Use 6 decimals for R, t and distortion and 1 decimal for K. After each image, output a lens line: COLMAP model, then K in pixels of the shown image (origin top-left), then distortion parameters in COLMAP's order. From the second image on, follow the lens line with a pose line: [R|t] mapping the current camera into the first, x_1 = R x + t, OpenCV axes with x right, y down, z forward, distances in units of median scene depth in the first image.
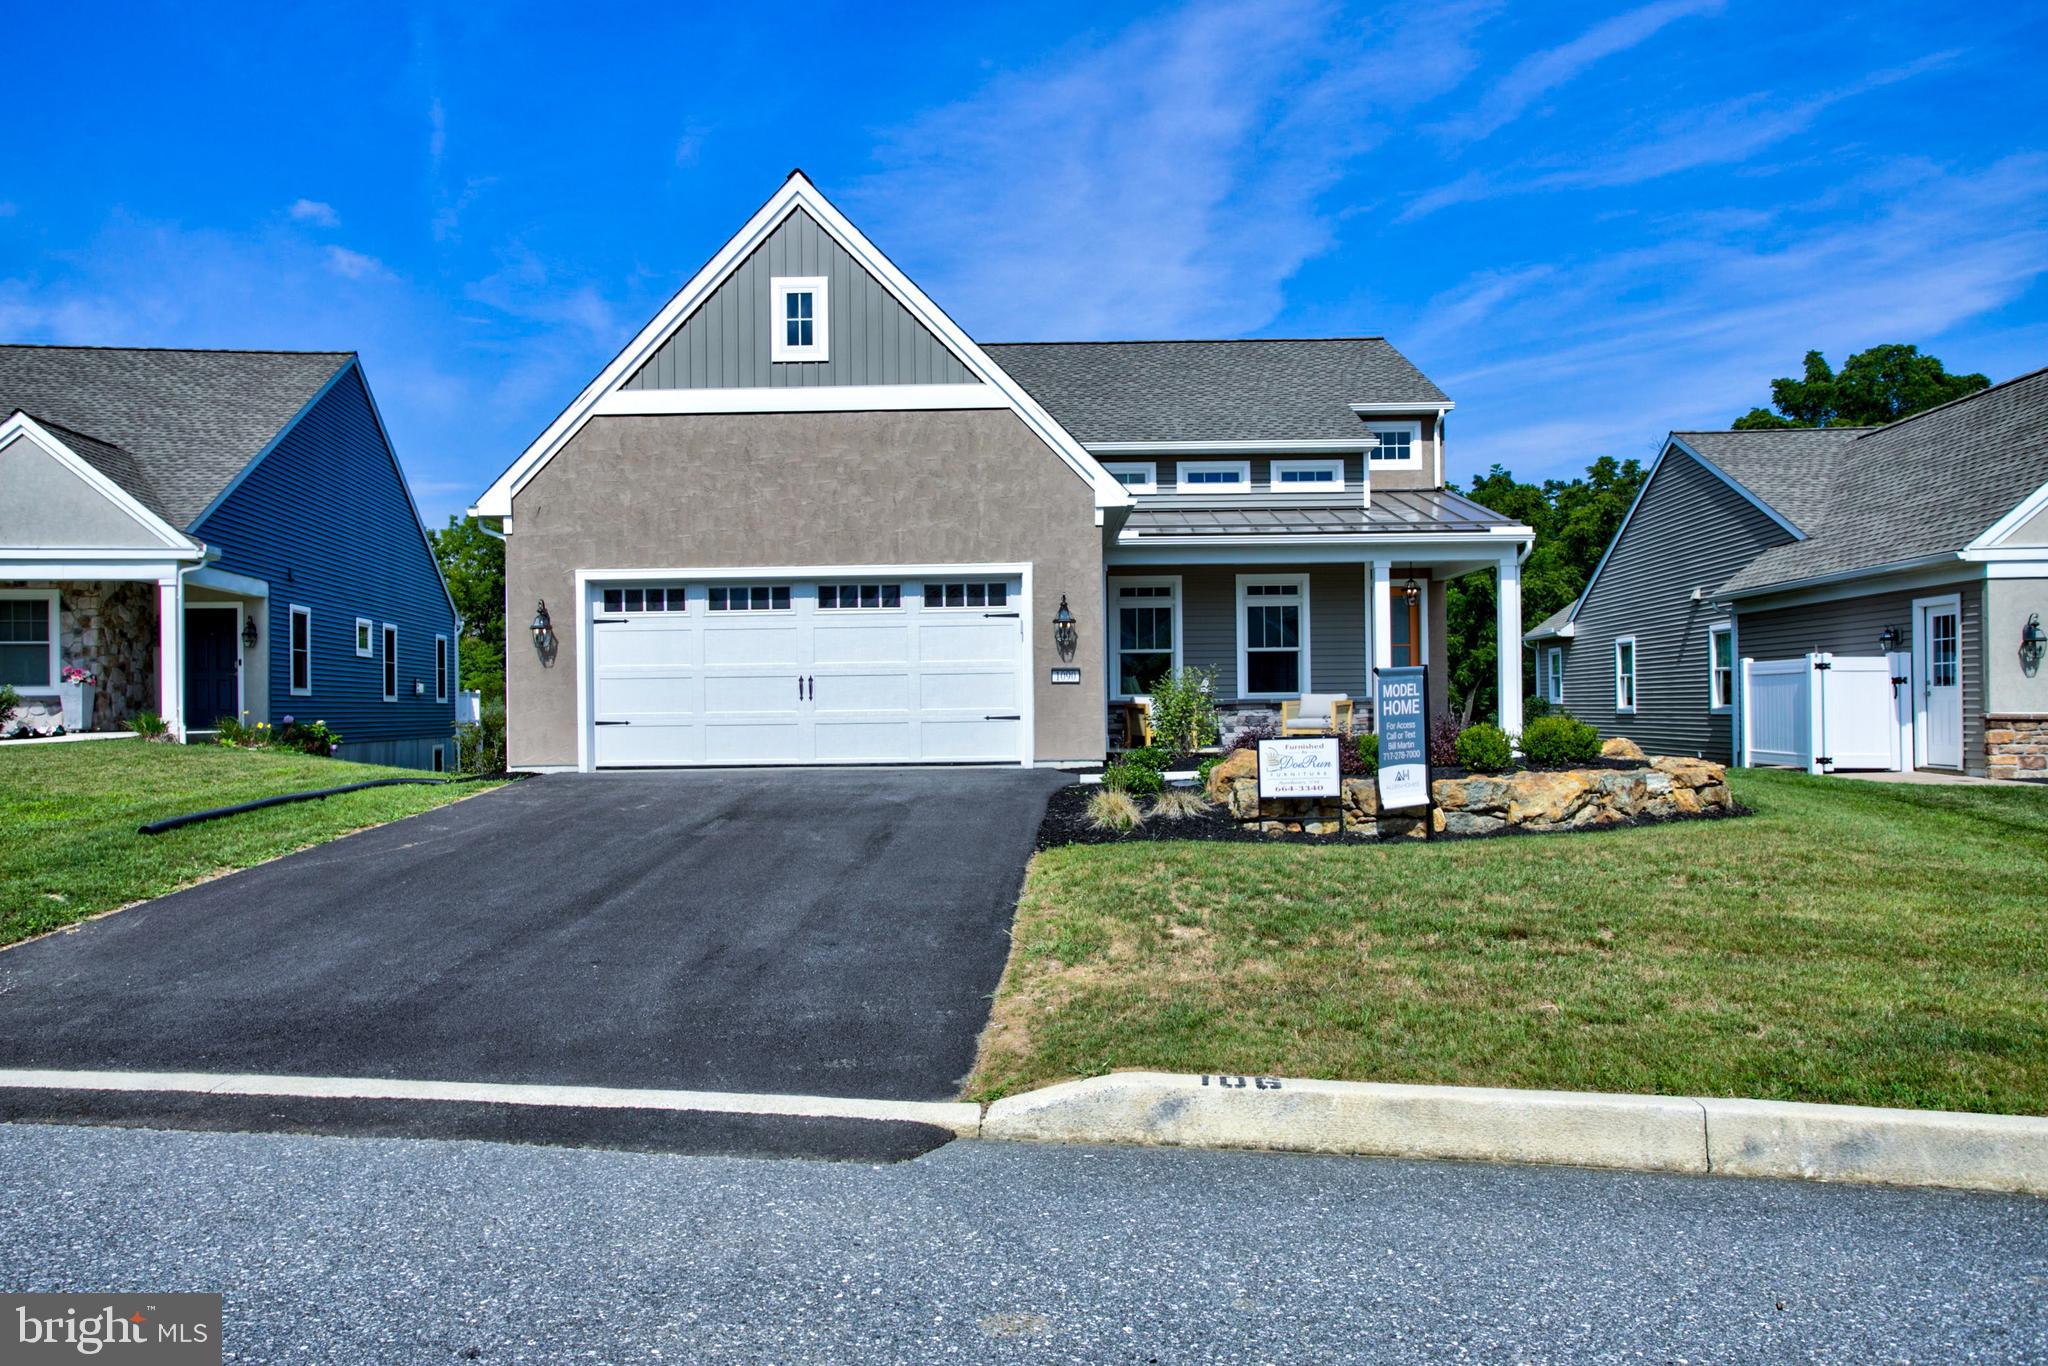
lens RADIAL K [[1394.4, 0, 1024.0], [0, 1394.4, 683.0], [0, 0, 1]] dist [-0.031823, -0.001947]
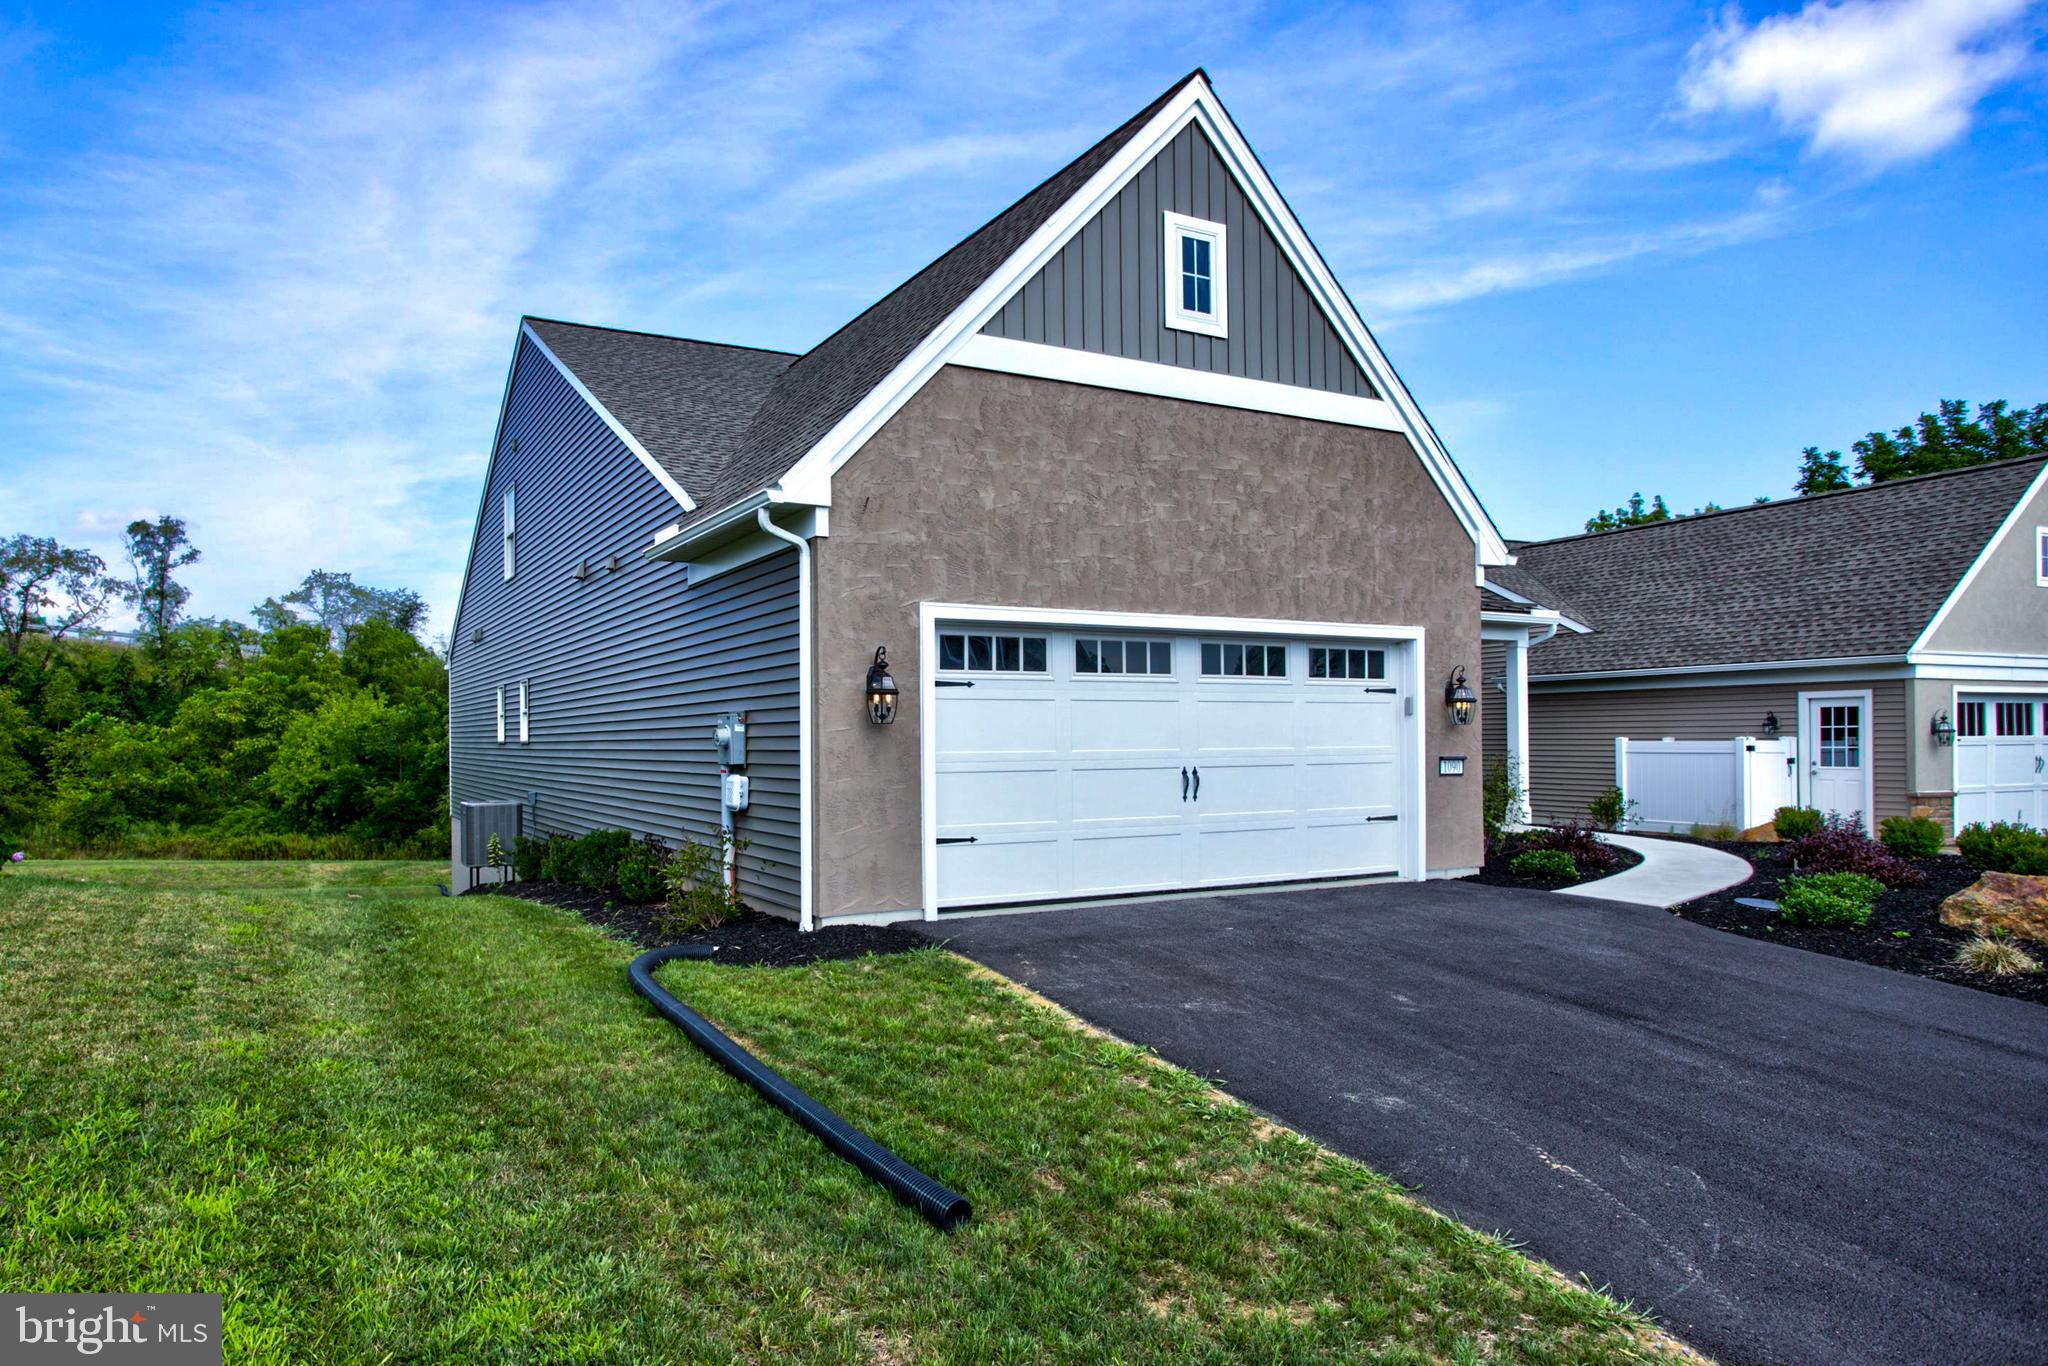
lens RADIAL K [[1314.7, 0, 1021.8], [0, 1314.7, 737.7], [0, 0, 1]] dist [-0.049320, 0.003492]
pose [[0.869204, 0.007238, 0.494401, -0.575396], [-0.008425, 0.999964, 0.000172, -0.019786], [-0.494383, -0.004315, 0.869234, 0.451653]]
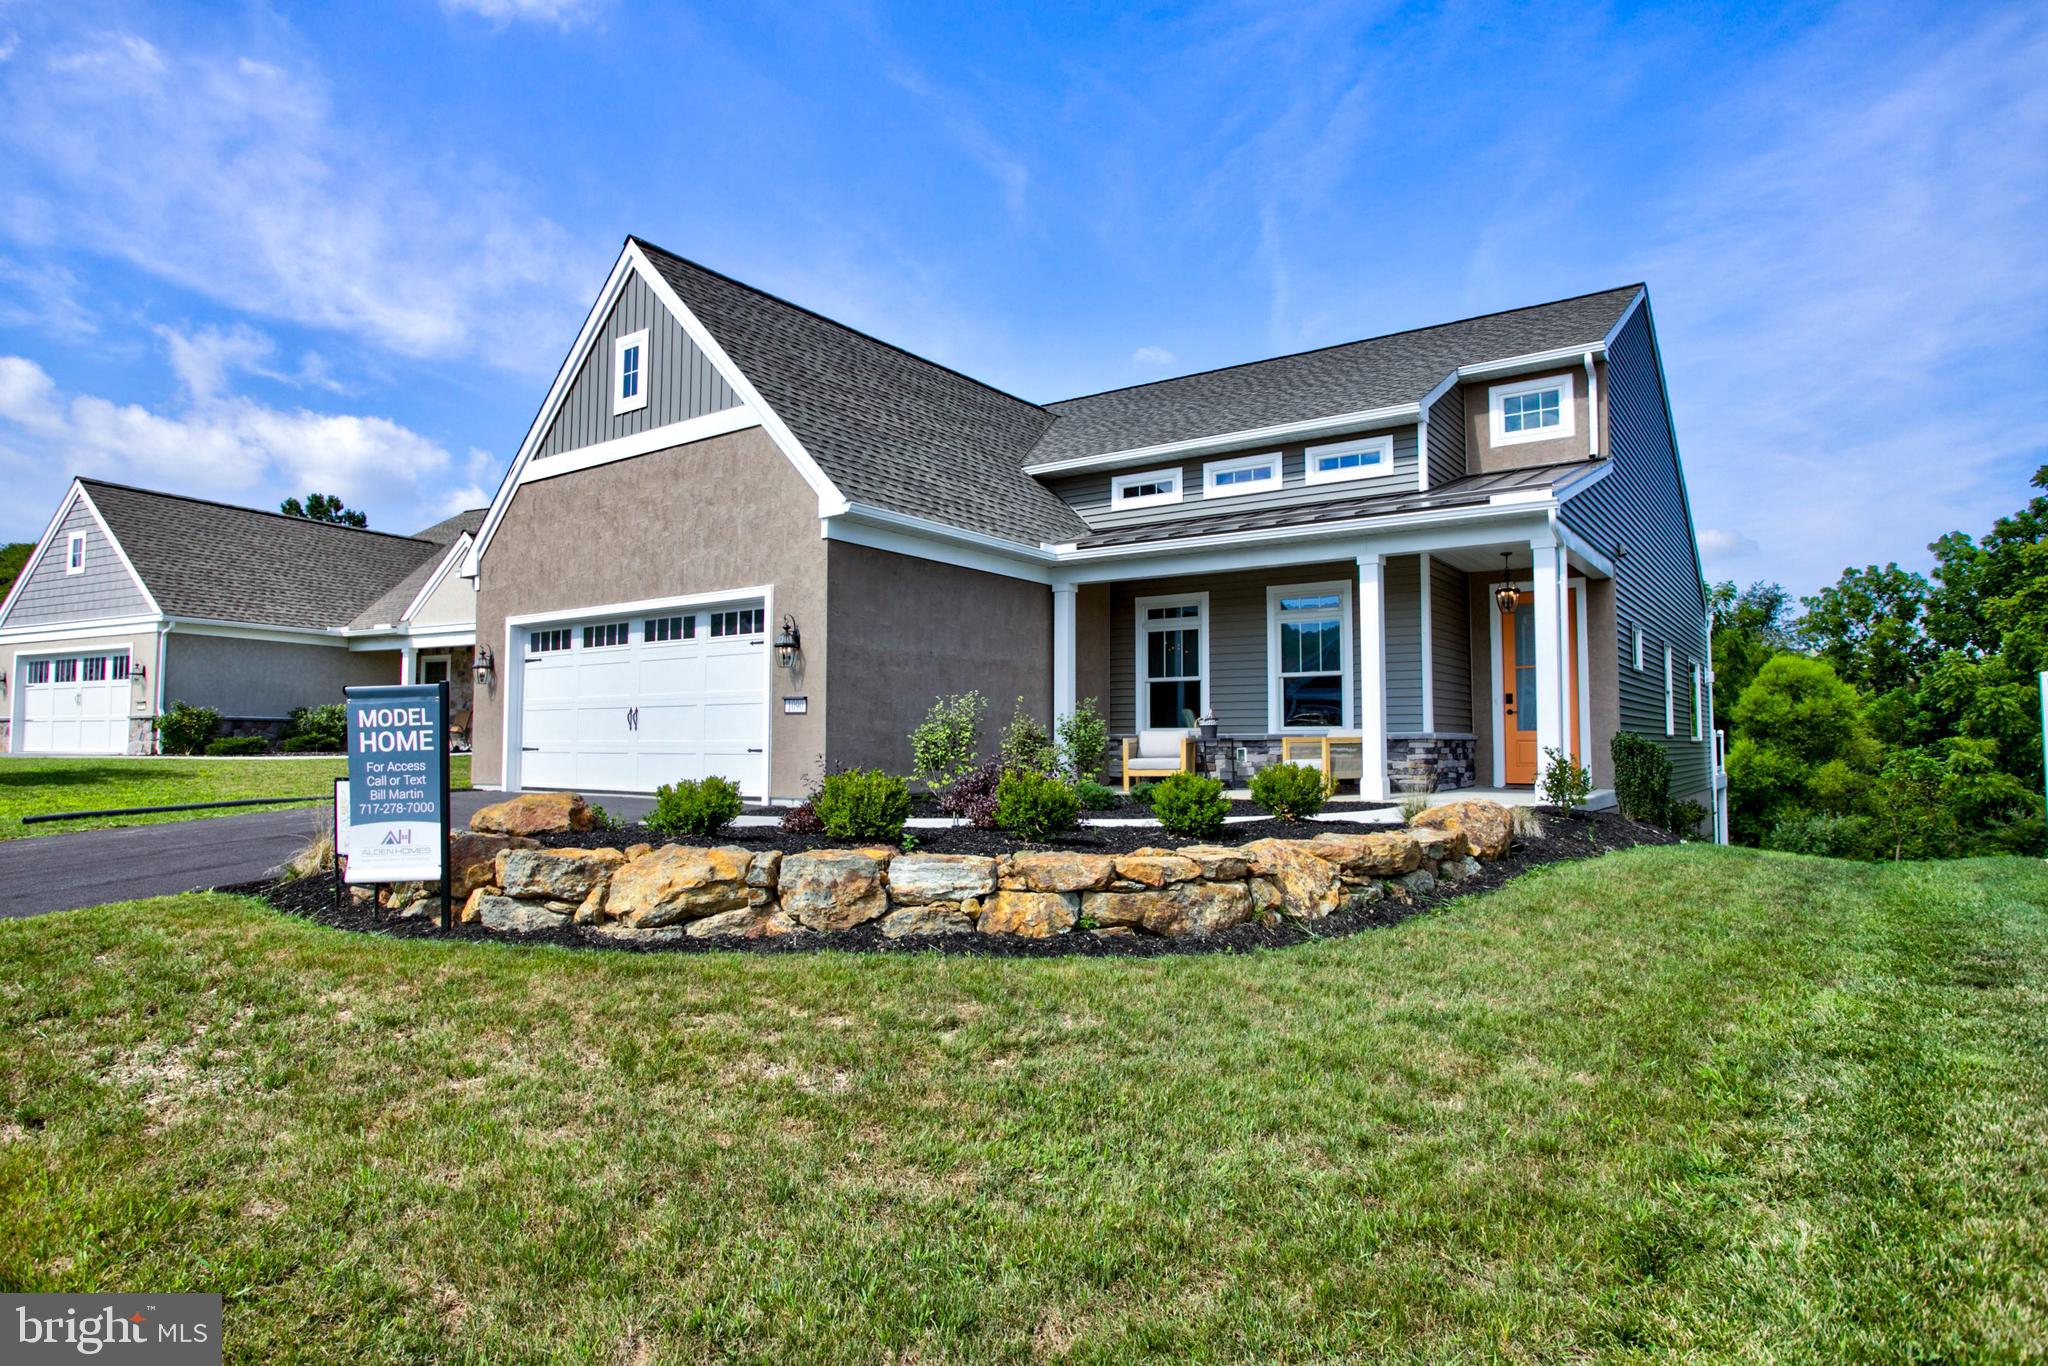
lens RADIAL K [[1151.0, 0, 1030.8], [0, 1151.0, 646.0], [0, 0, 1]] dist [0.000471, 0.001228]
pose [[0.800160, -0.036496, -0.598675, 0.605808], [-0.002245, 0.997958, -0.063838, 0.003846], [0.599782, 0.052425, 0.798444, 0.489321]]
